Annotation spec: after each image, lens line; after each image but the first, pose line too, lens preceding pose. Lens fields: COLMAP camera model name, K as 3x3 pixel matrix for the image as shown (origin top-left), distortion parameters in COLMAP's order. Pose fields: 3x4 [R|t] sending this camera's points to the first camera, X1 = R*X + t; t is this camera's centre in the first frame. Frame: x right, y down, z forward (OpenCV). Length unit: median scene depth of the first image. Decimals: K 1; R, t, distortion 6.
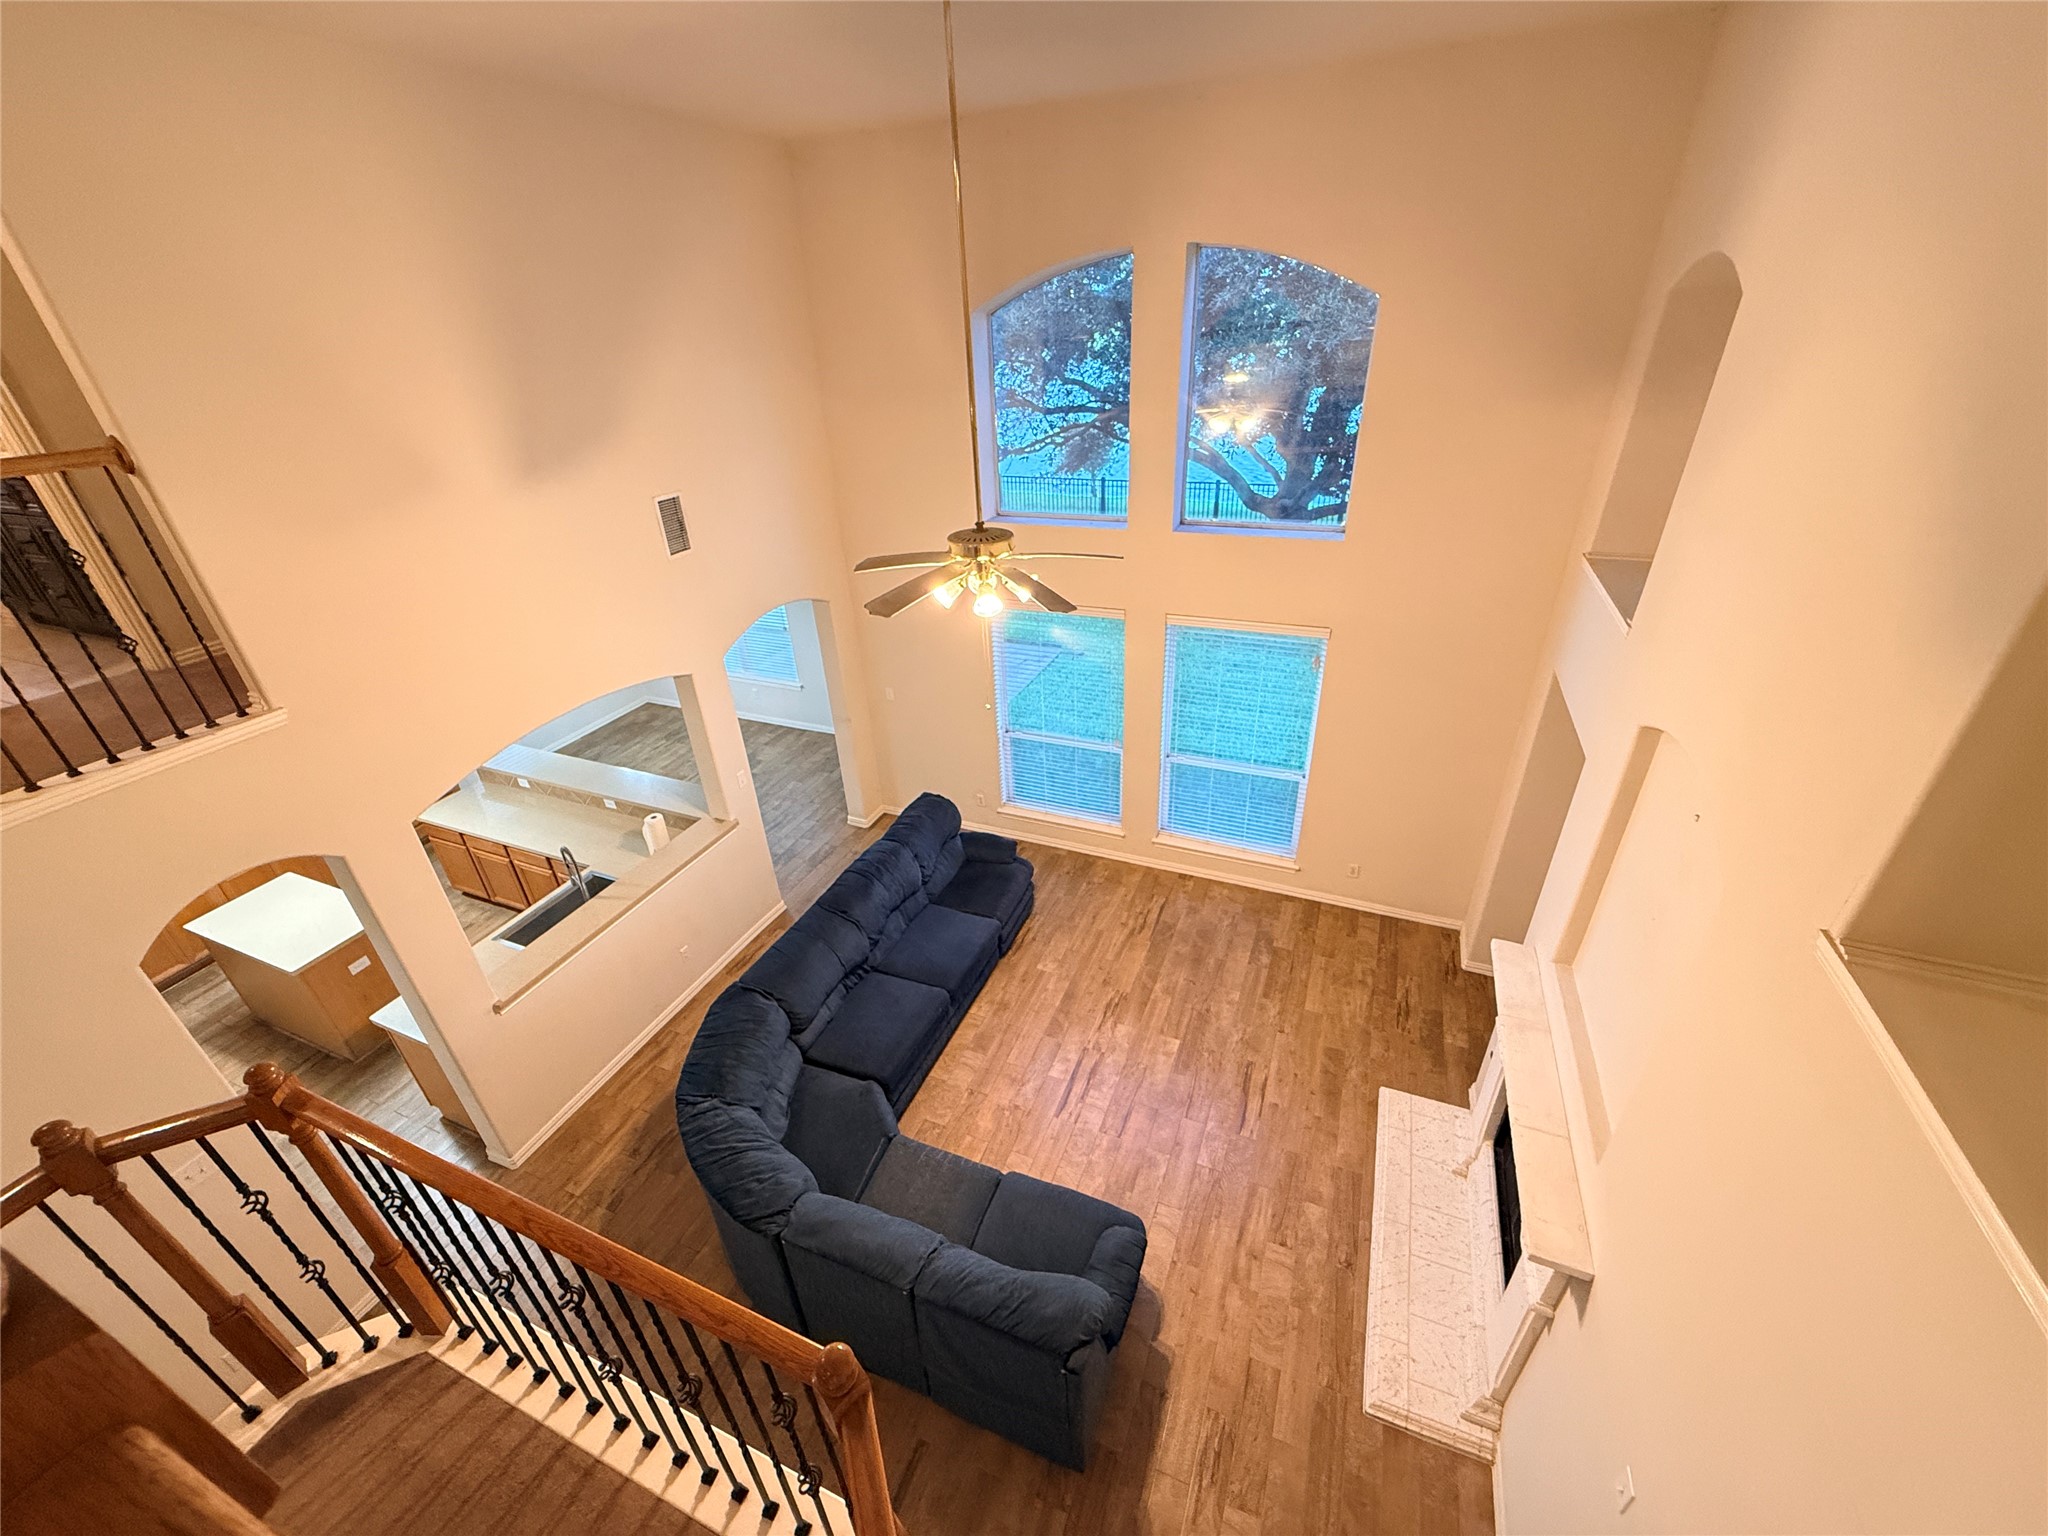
lens RADIAL K [[817.9, 0, 1021.5], [0, 817.9, 774.4], [0, 0, 1]] dist [-0.000633, 0.000242]
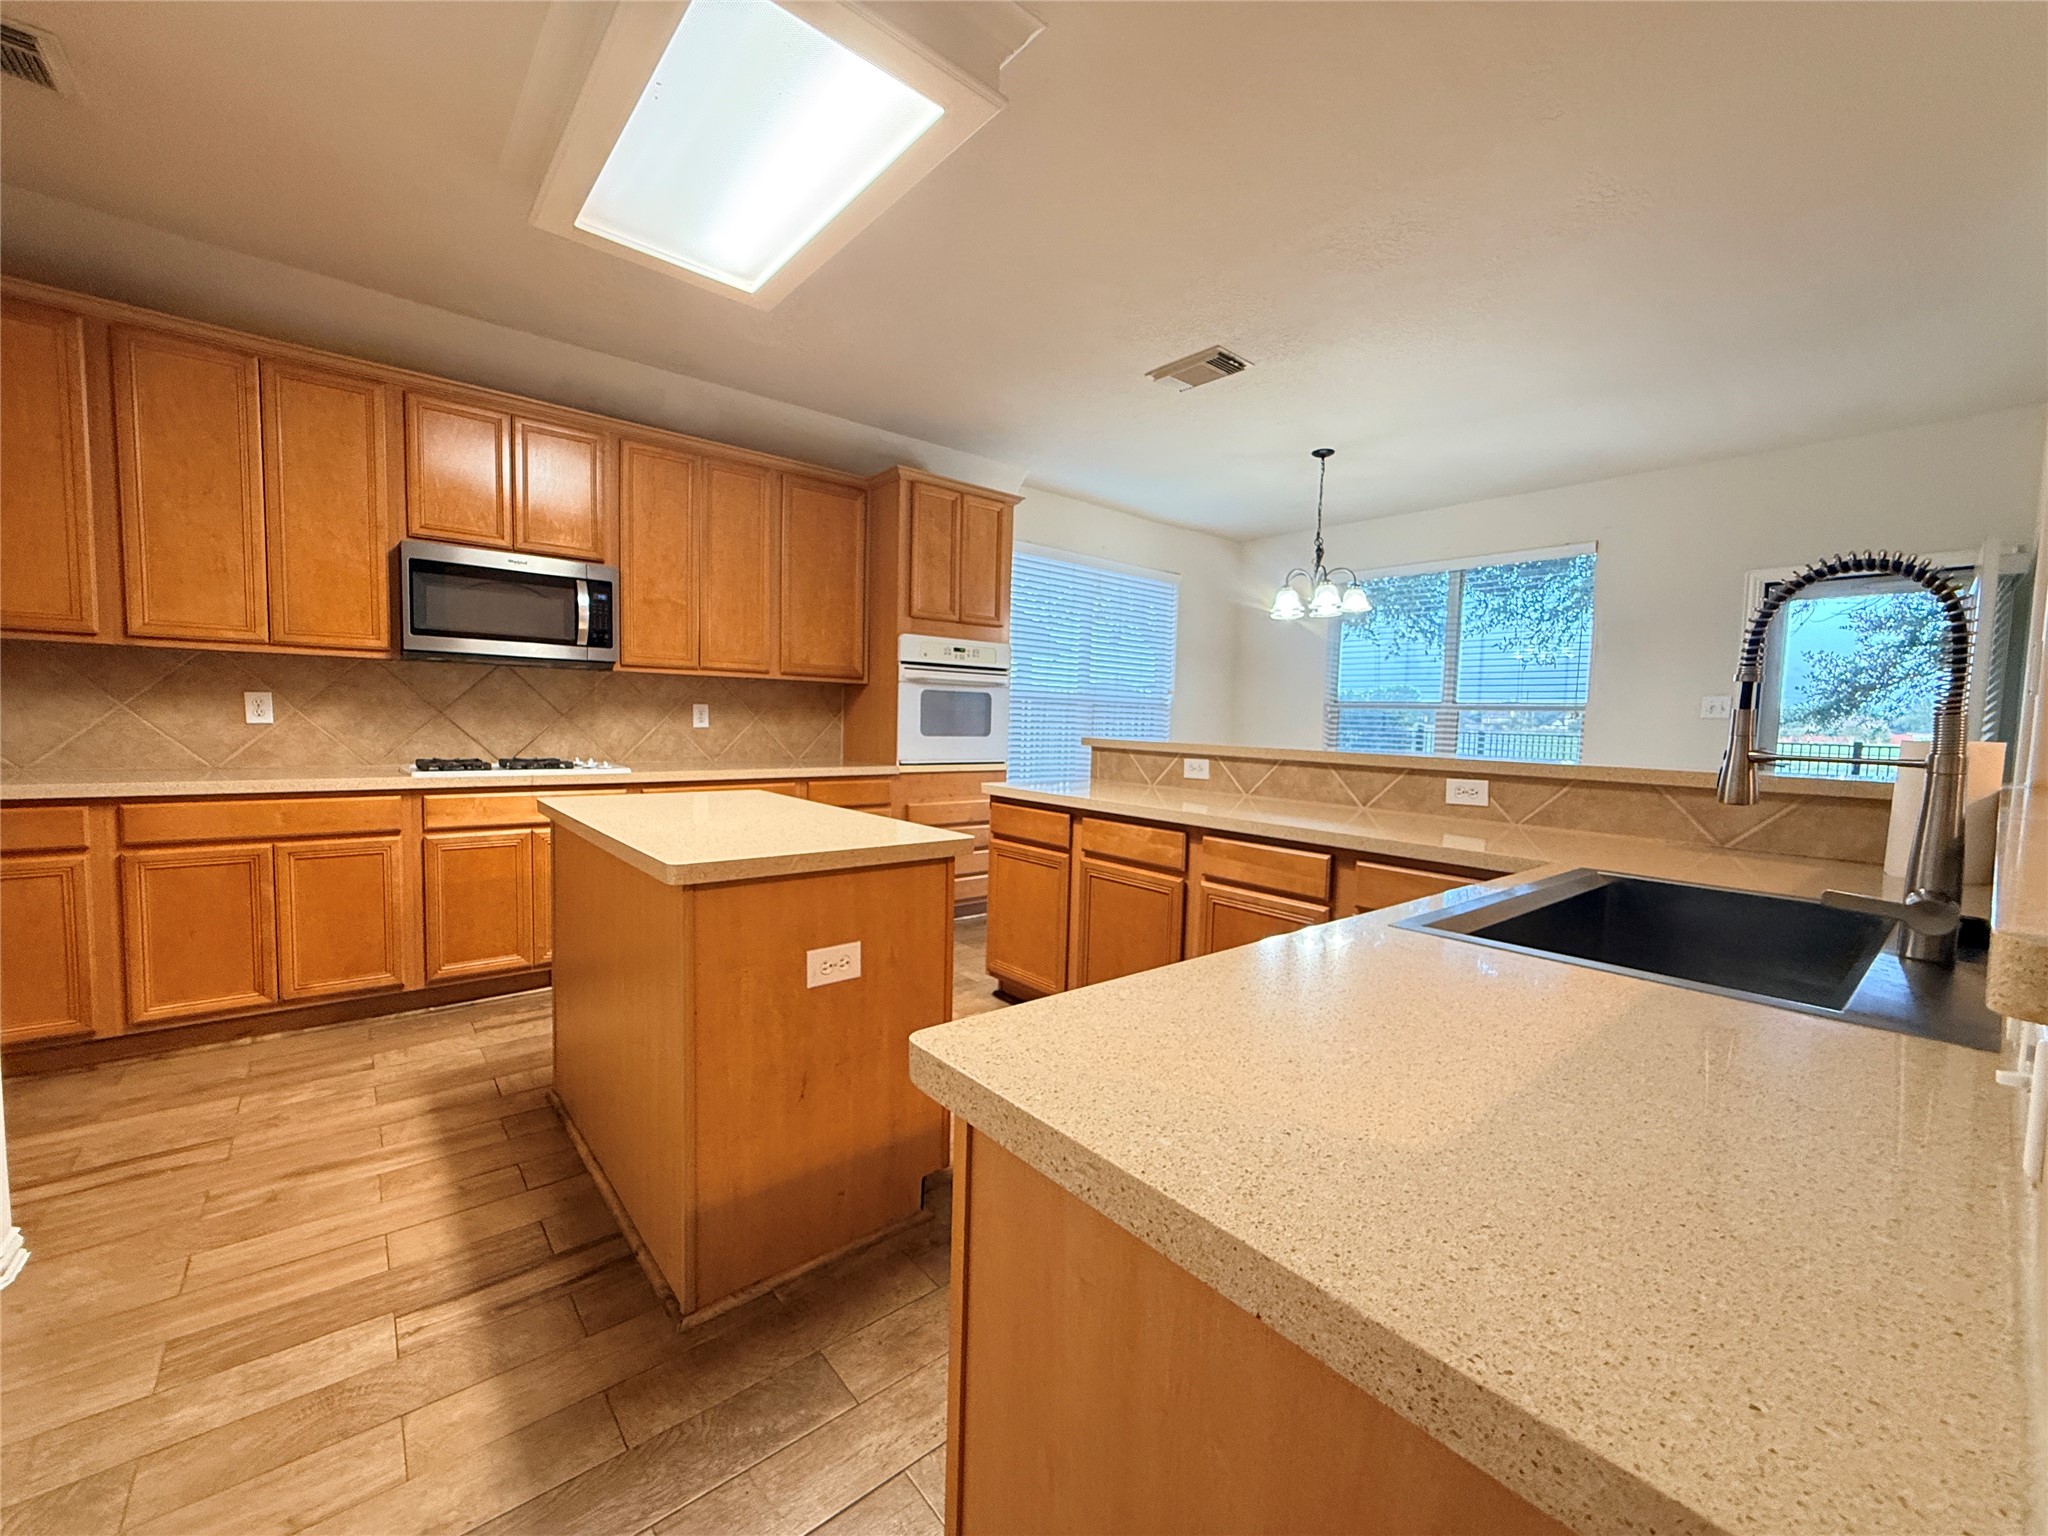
lens RADIAL K [[817.9, 0, 1021.8], [0, 817.9, 776.5], [0, 0, 1]] dist [-0.000633, 0.000242]
pose [[0.888978, 0.096295, -0.447710, -0.605049], [-0.279287, 0.888789, -0.363391, 0.256658], [0.362927, 0.448087, 0.817008, 0.730572]]
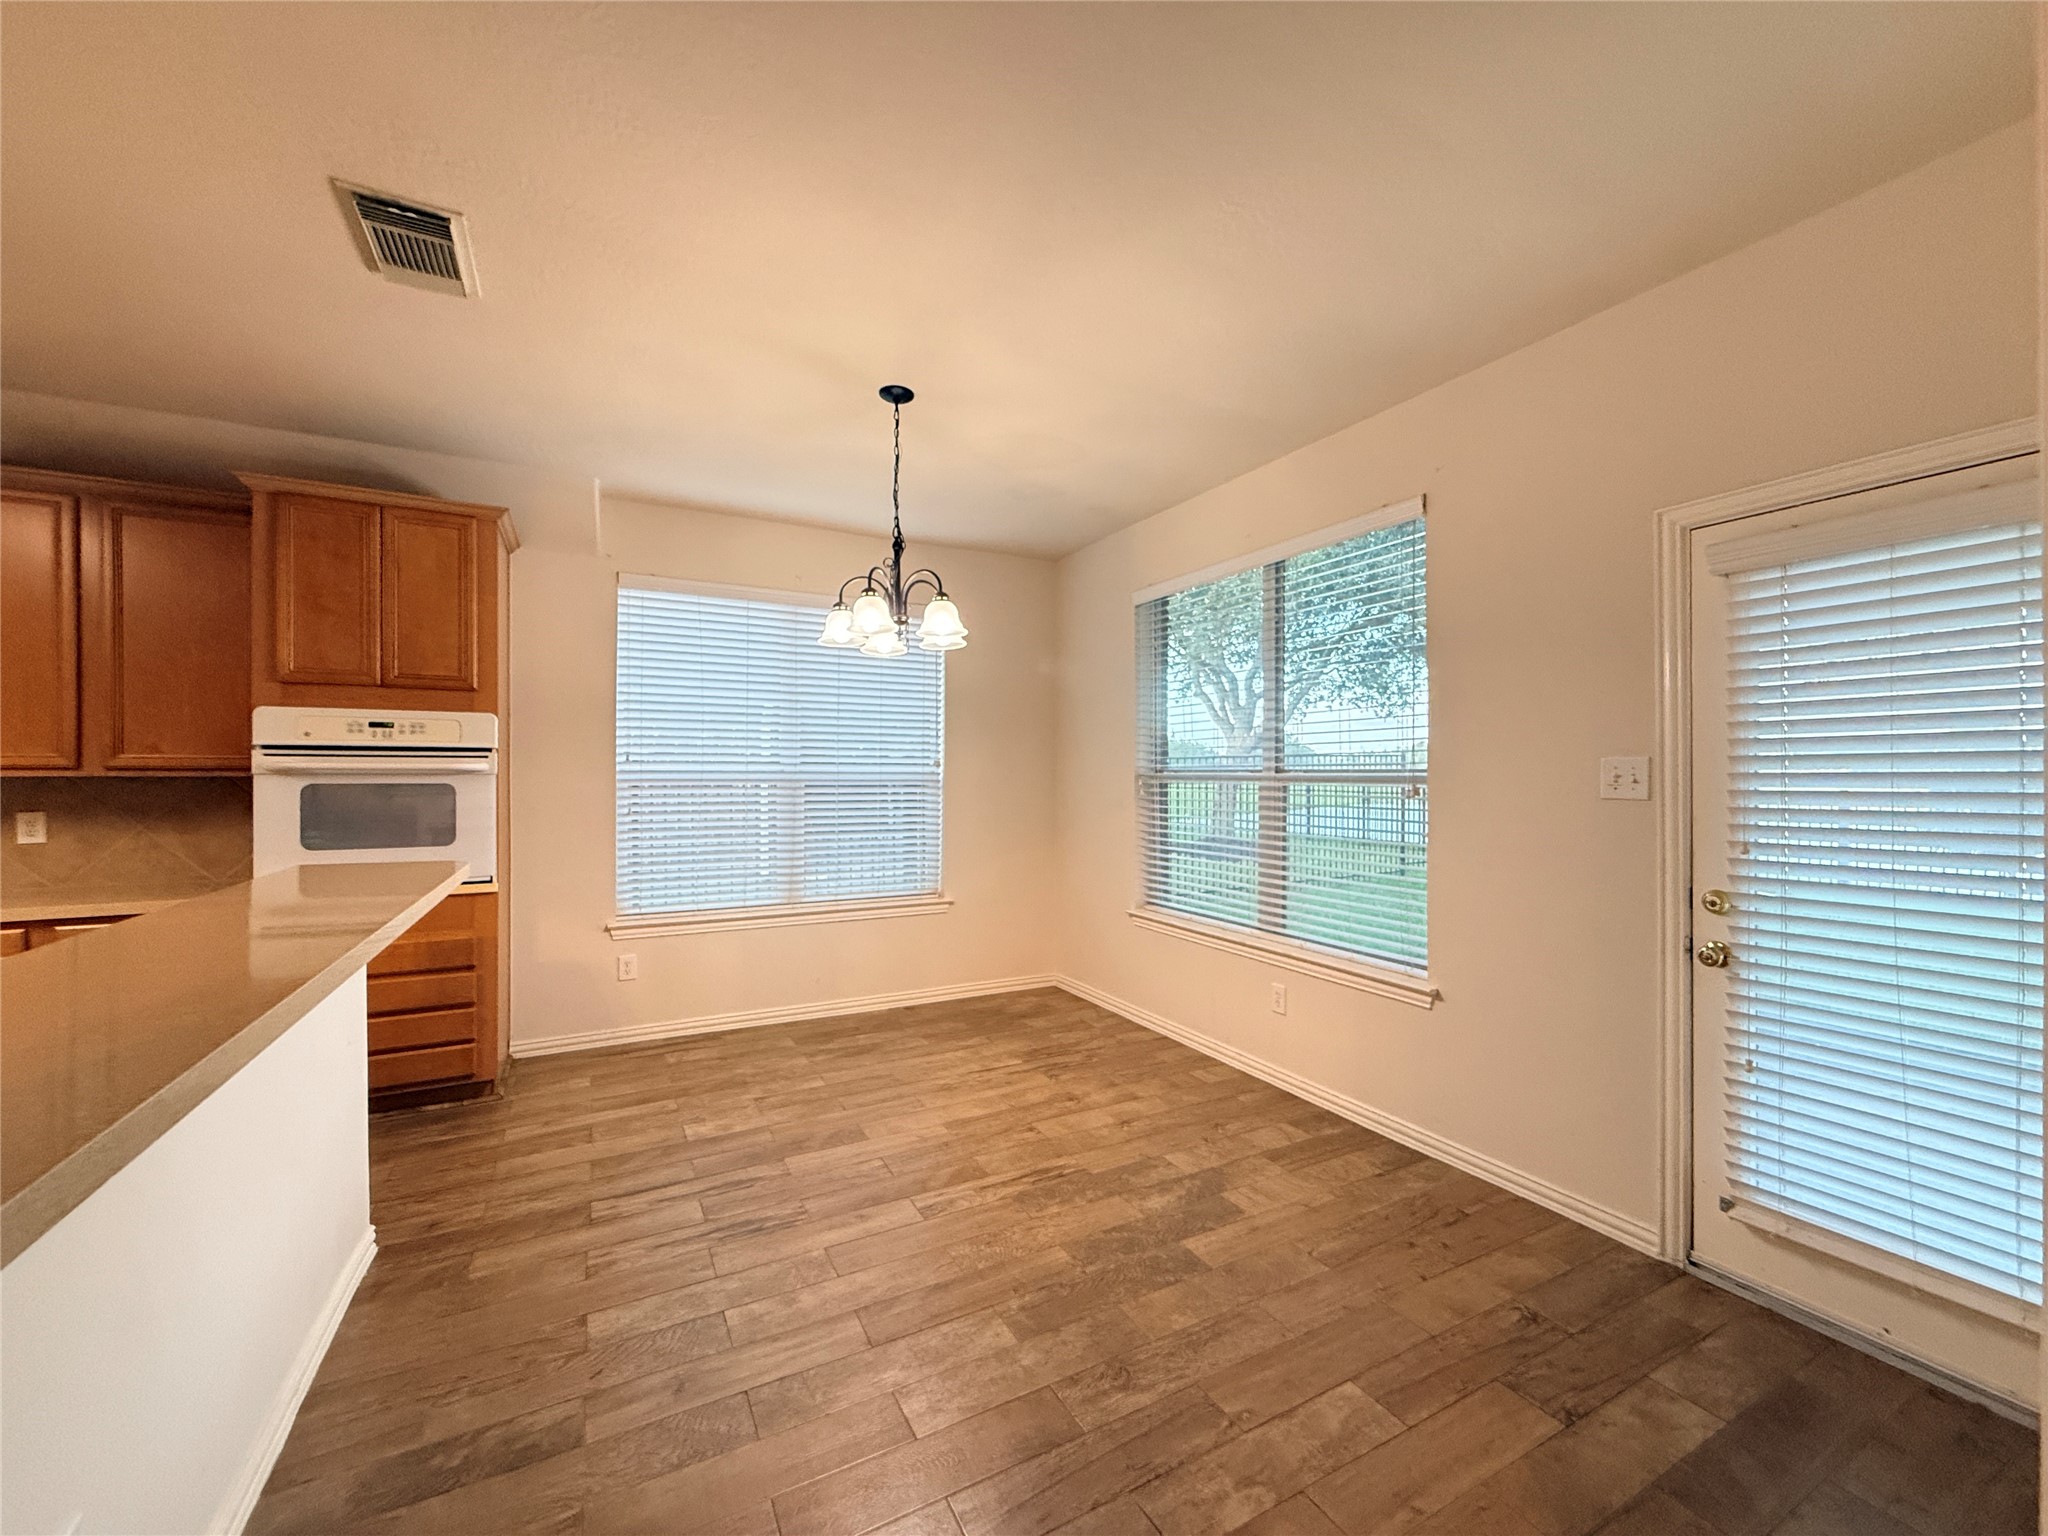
lens RADIAL K [[817.9, 0, 1021.7], [0, 817.9, 780.2], [0, 0, 1]] dist [-0.000633, 0.000242]
pose [[0.776432, 0.045082, -0.628587, -0.344046], [-0.339651, 0.870110, -0.357134, -0.032217], [0.530839, 0.490791, 0.690894, 1.155117]]
